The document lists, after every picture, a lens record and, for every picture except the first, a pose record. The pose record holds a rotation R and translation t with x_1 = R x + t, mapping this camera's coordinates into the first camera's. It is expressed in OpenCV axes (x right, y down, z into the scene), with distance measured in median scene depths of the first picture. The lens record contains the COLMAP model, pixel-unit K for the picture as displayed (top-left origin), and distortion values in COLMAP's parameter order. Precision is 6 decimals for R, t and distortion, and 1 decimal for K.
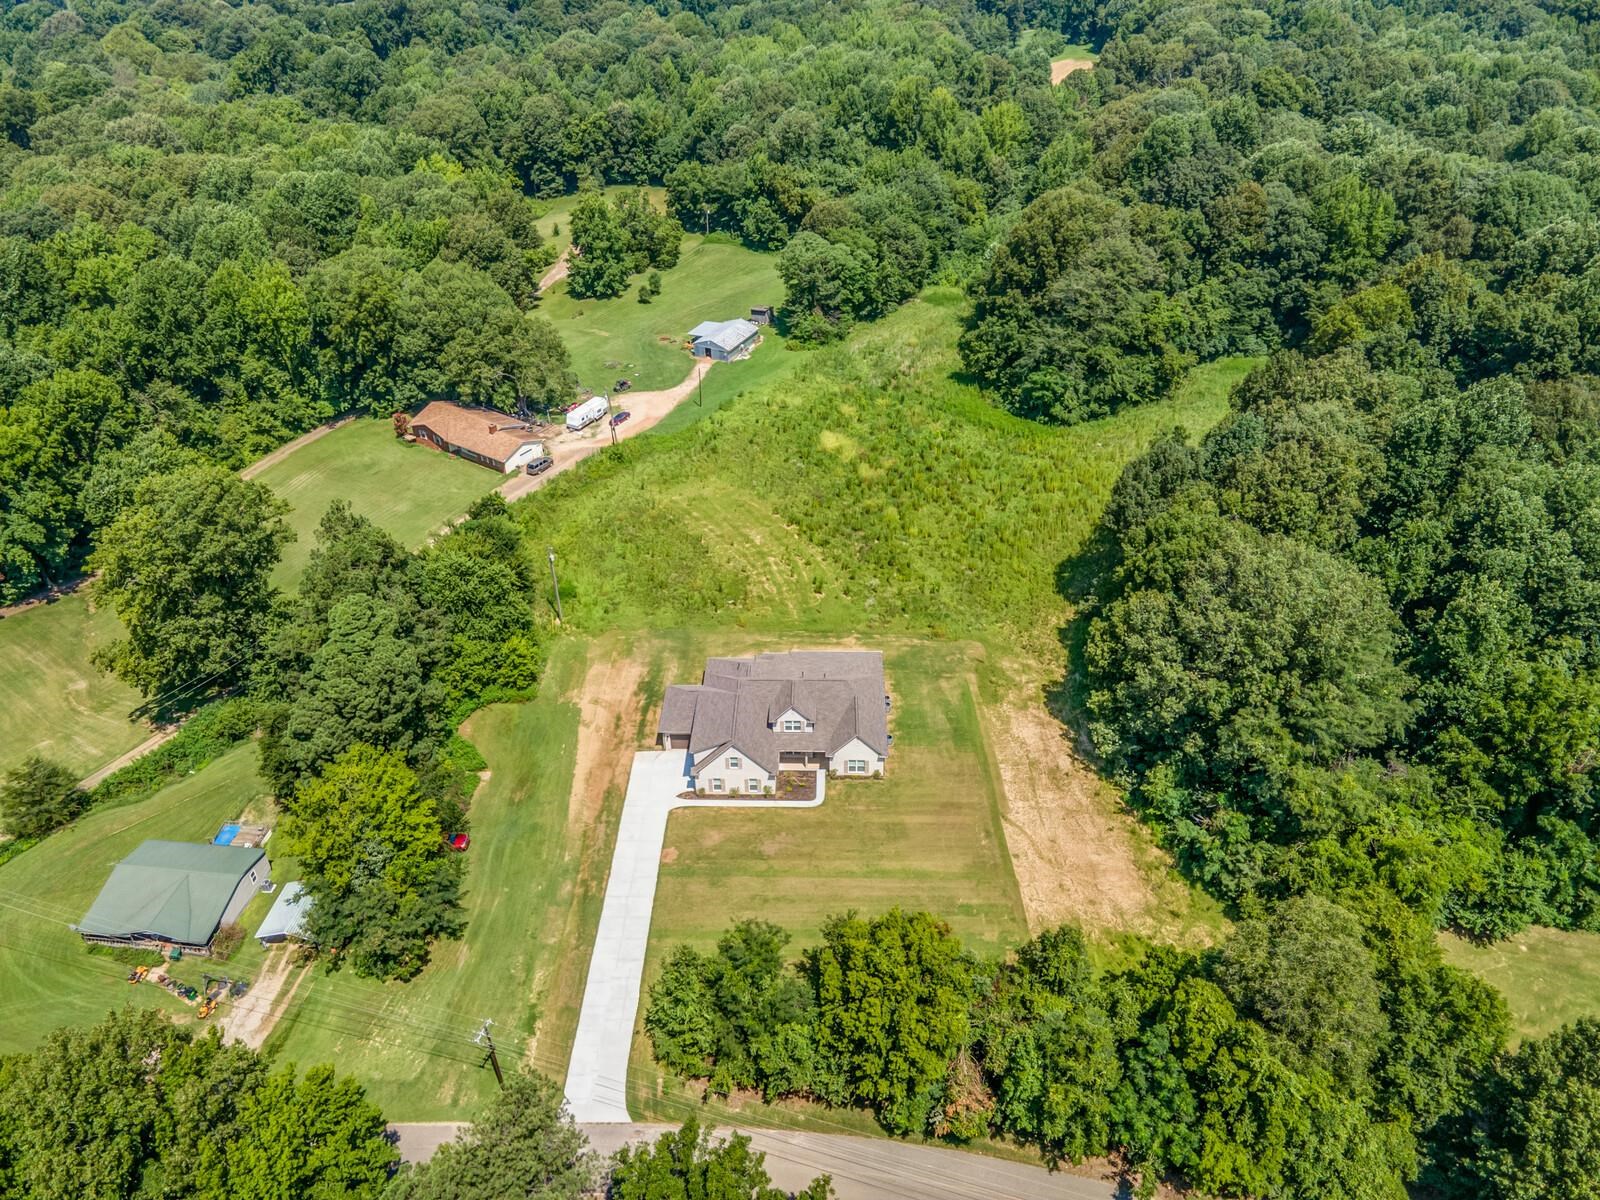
lens RADIAL K [[1165.4, 0, 800.0], [0, 1165.4, 600.0], [0, 0, 1]] dist [0.035877, -0.000466]
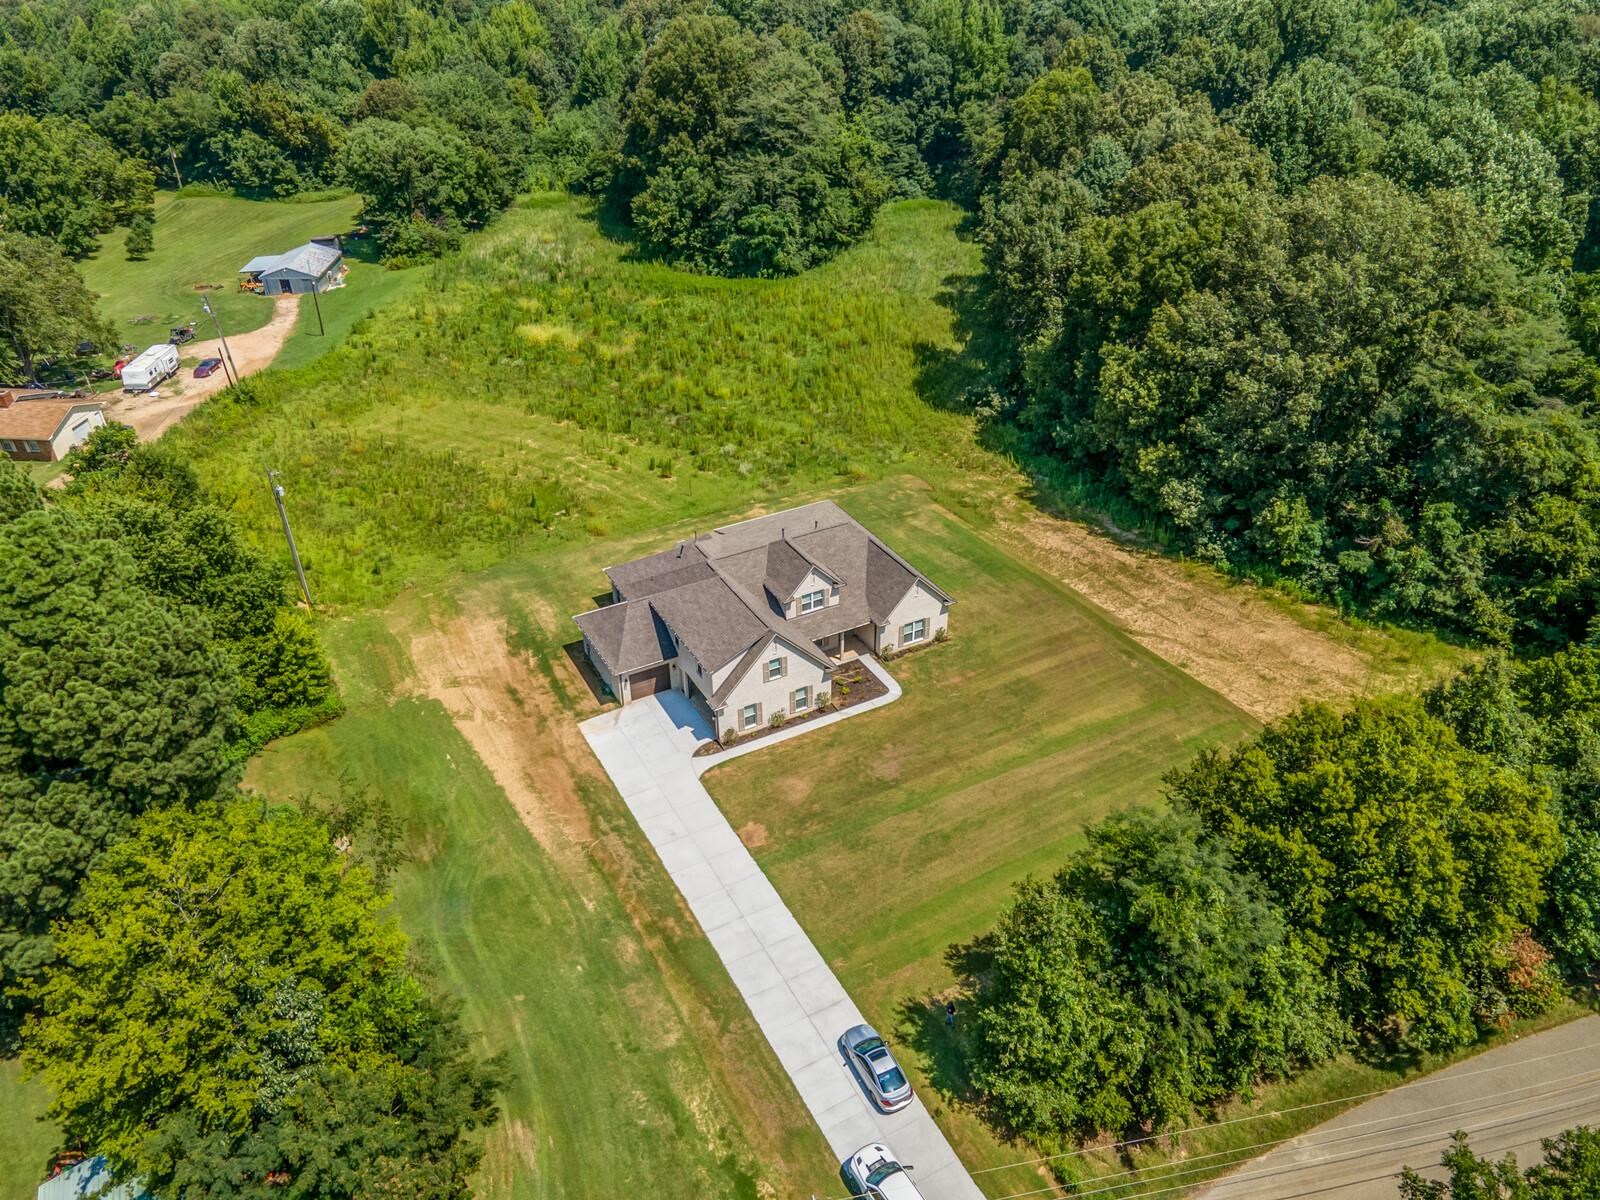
lens RADIAL K [[1164.4, 0, 790.7], [0, 1164.4, 598.8], [0, 0, 1]] dist [0.016301, 0.053657]
pose [[0.868294, -0.265817, 0.418815, -0.201005], [0.286608, 0.957949, 0.013799, 0.065878], [-0.404871, 0.108054, 0.907967, 0.289634]]
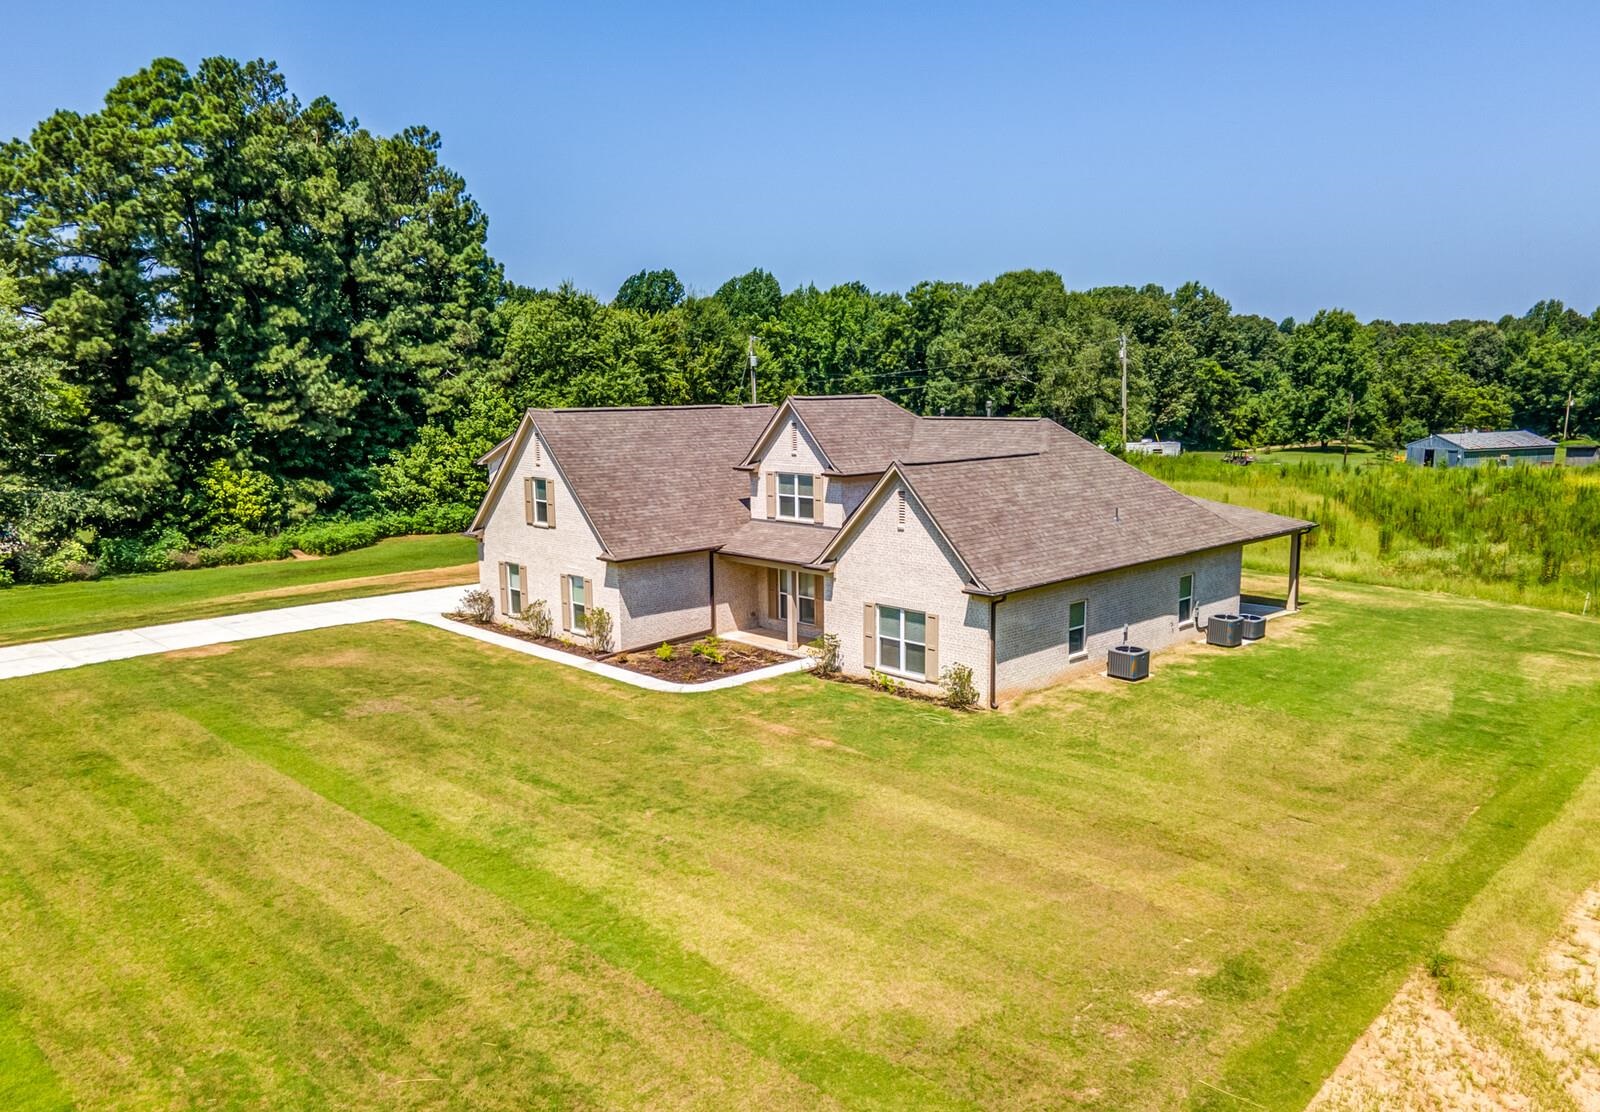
lens RADIAL K [[1190.3, 0, 800.0], [0, 1190.3, 556.0], [0, 0, 1]] dist [0.033295, 0.059253]
pose [[0.711318, 0.102983, -0.695285, 0.145097], [-0.398558, 0.873896, -0.278311, 0.143466], [0.578945, 0.475079, 0.662663, 0.562020]]
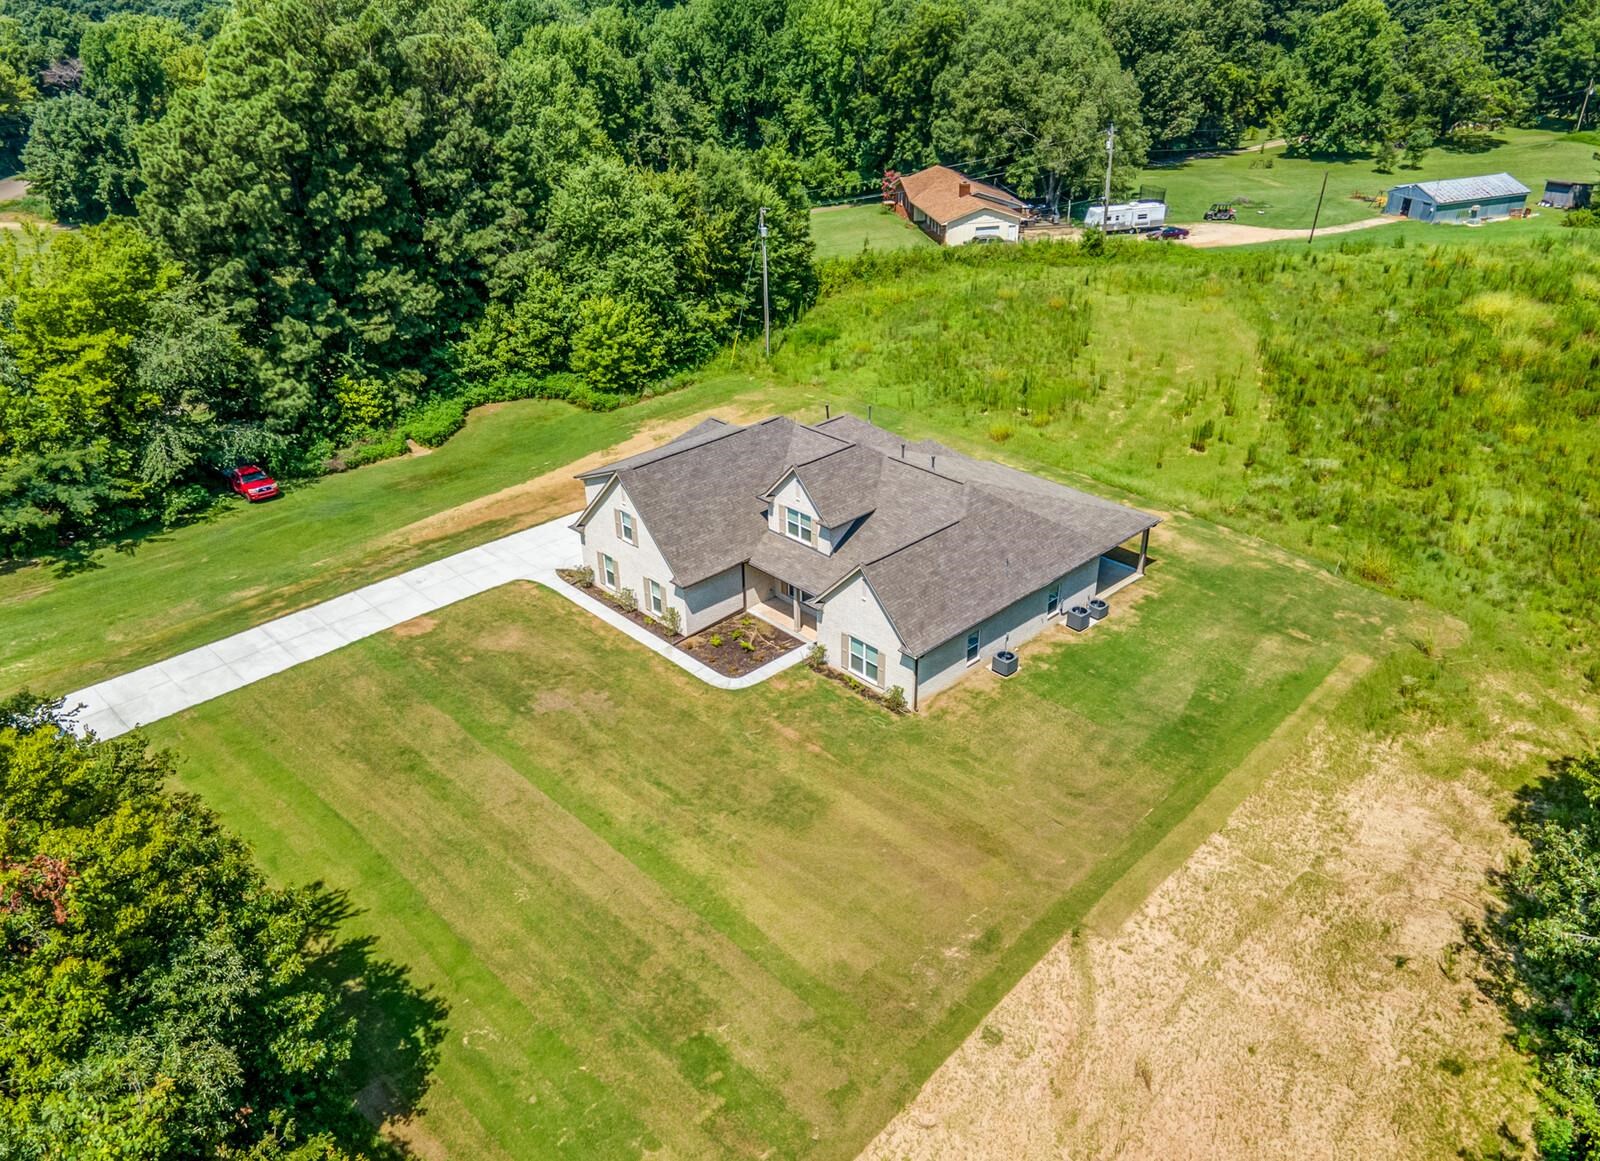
lens RADIAL K [[1219.5, 0, 798.0], [0, 1219.5, 580.0], [0, 0, 1]] dist [0.060392, -0.001793]
pose [[0.706002, 0.334716, -0.624120, 0.201299], [-0.398708, 0.916190, 0.040336, 0.075703], [0.585314, 0.220365, 0.780287, 0.449078]]
